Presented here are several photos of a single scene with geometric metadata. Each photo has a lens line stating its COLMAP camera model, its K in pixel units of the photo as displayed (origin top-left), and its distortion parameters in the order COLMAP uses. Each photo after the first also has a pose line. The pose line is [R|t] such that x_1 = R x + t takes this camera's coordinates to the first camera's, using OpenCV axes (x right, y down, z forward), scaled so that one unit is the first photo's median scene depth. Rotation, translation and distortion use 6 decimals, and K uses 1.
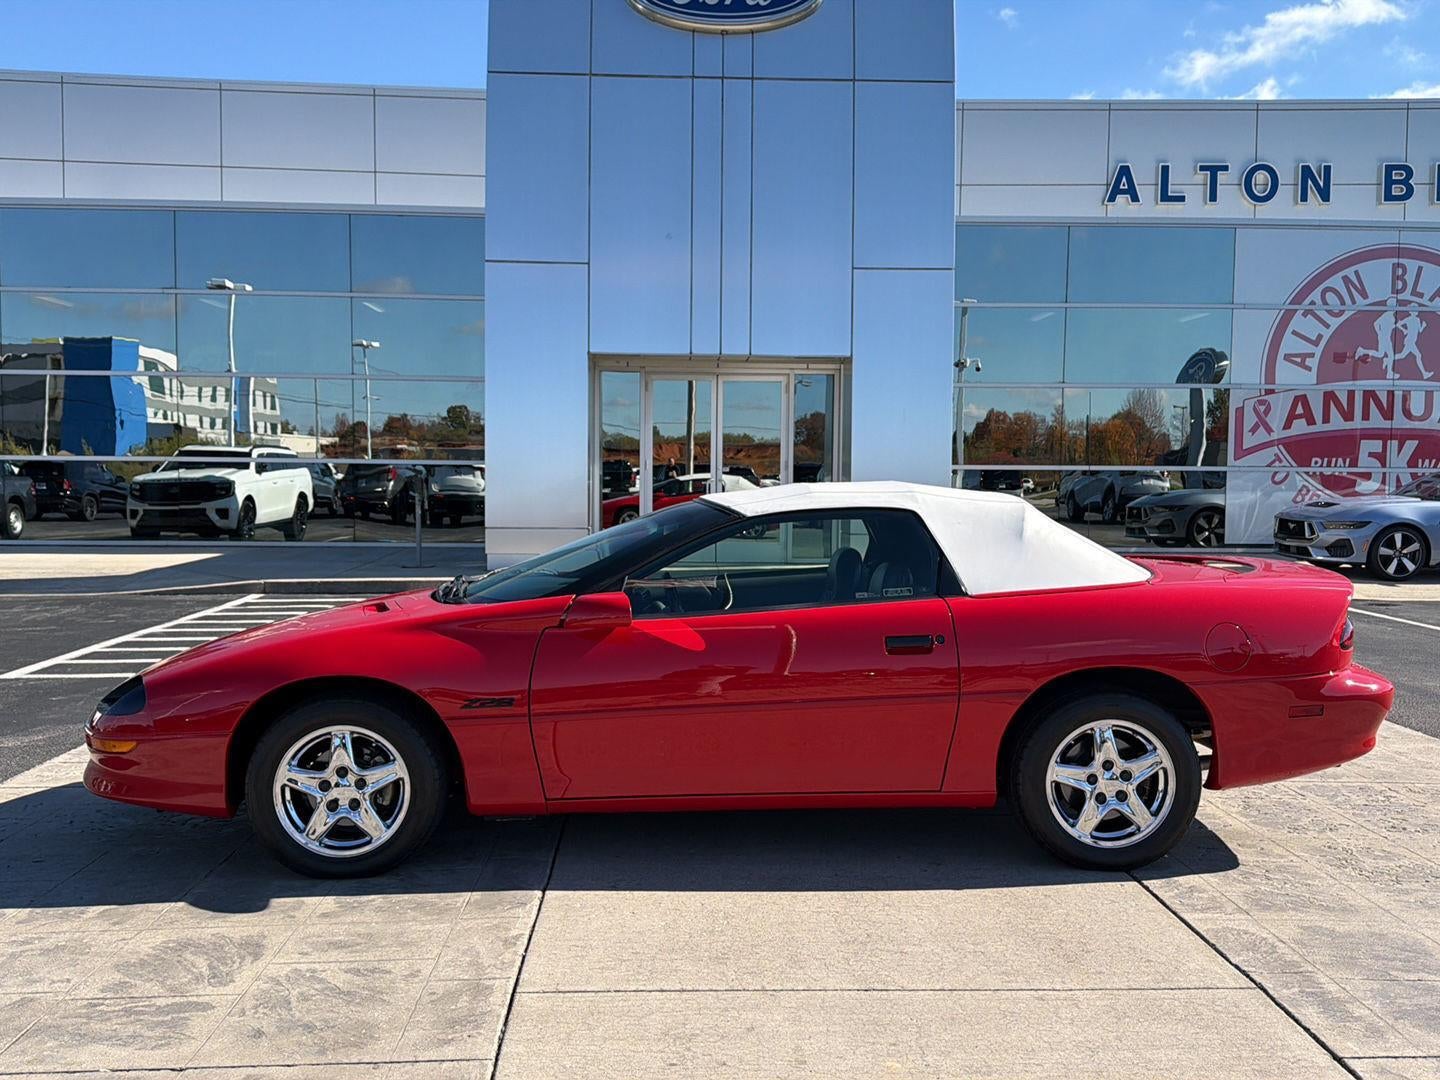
lens RADIAL K [[1289.8, 0, 722.1], [0, 1289.8, 540.5], [0, 0, 1]] dist [0.104116, -0.191242]
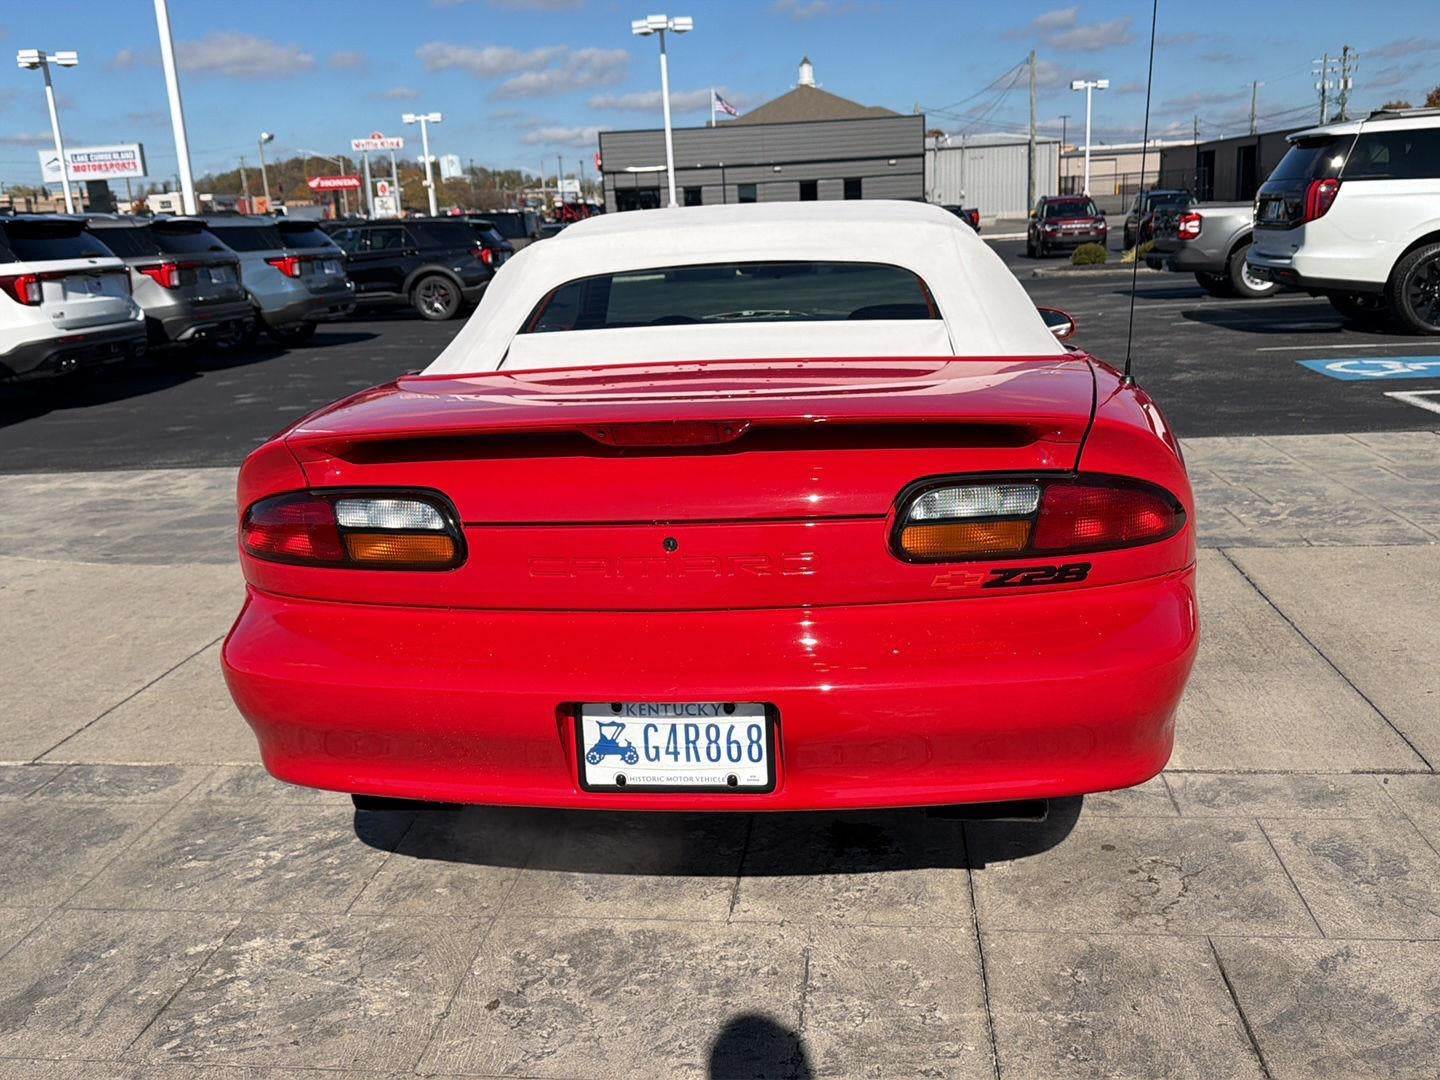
lens RADIAL K [[1295.9, 0, 721.2], [0, 1295.9, 533.6], [0, 0, 1]] dist [0.107477, -0.183163]
pose [[-0.164837, 0.230341, -0.959047, 0.208200], [-0.006032, 0.972095, 0.234511, -0.008324], [0.986302, 0.044441, -0.158848, 0.283445]]
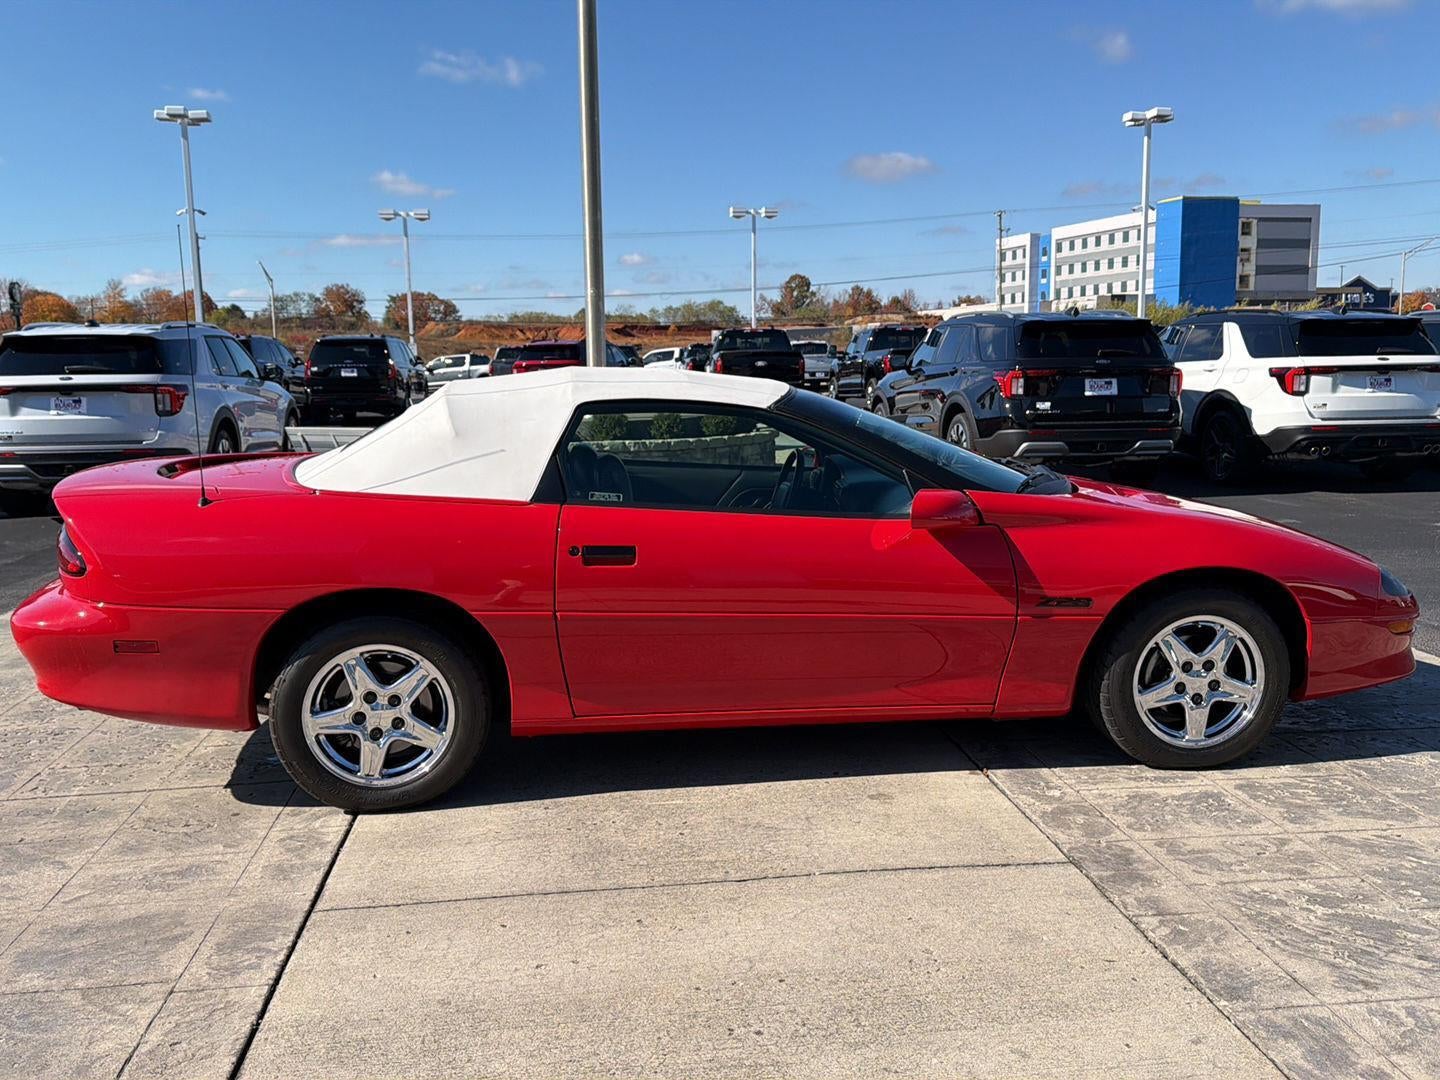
lens RADIAL K [[1289.8, 0, 722.1], [0, 1289.8, 540.5], [0, 0, 1]] dist [0.104116, -0.191242]
pose [[-0.997803, 0.015842, -0.064329, 0.024229], [0.002626, 0.979684, 0.200529, -0.025739], [0.066198, 0.199919, -0.977574, 0.486977]]
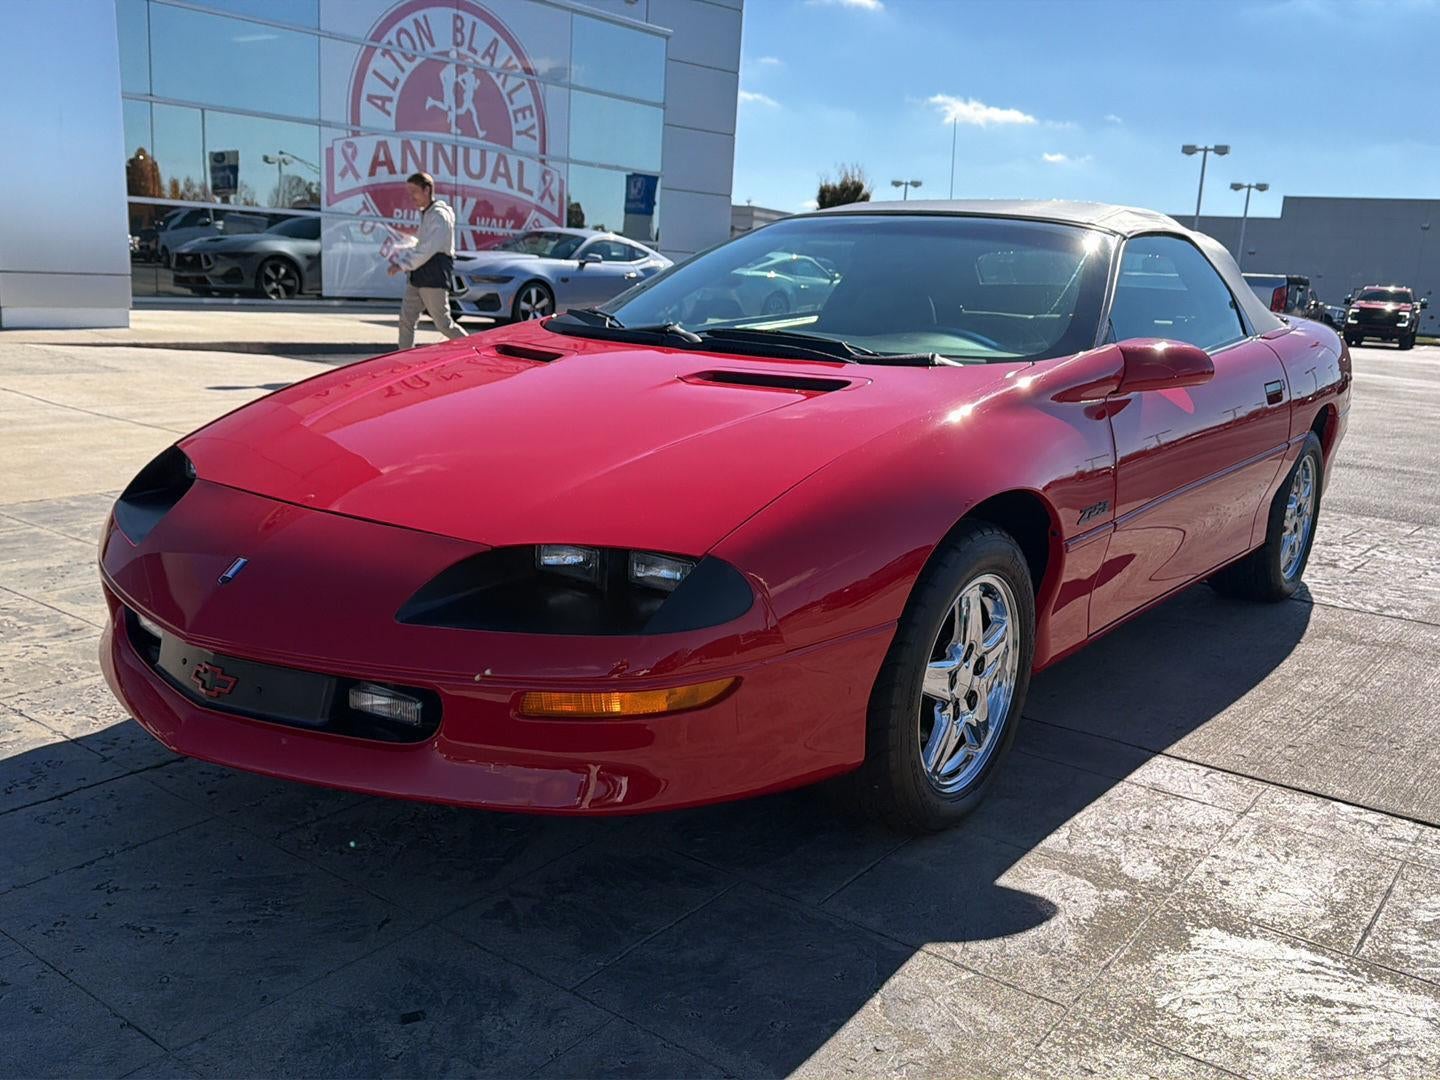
lens RADIAL K [[1289.8, 0, 722.1], [0, 1289.8, 540.5], [0, 0, 1]] dist [0.104116, -0.191242]
pose [[0.645460, -0.129678, 0.752705, -0.163670], [-0.010725, 0.983846, 0.178696, 0.005010], [-0.763719, -0.123414, 0.633642, 0.154576]]
